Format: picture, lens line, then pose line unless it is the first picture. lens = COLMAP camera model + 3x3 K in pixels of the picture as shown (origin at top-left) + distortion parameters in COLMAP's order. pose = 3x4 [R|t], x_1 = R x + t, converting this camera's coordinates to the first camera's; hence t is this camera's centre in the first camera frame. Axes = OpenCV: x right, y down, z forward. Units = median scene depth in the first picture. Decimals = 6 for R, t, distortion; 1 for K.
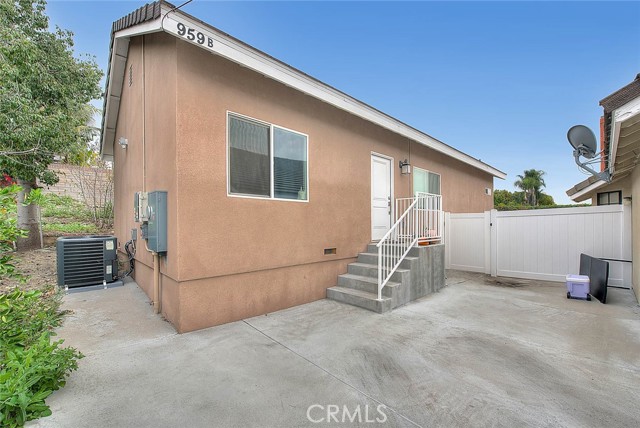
lens RADIAL K [[264.8, 0, 322.2], [0, 264.8, 219.9], [0, 0, 1]] dist [-0.009085, -0.000338]
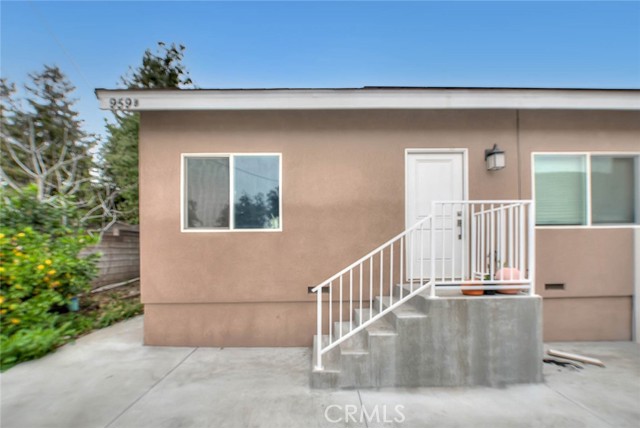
lens RADIAL K [[264.8, 0, 328.1], [0, 264.8, 246.2], [0, 0, 1]] dist [-0.009085, -0.000338]
pose [[0.734382, -0.014481, -0.678582, 0.670831], [0.017619, 0.999842, -0.002269, -0.013301], [0.678508, -0.010289, 0.734521, 0.485829]]
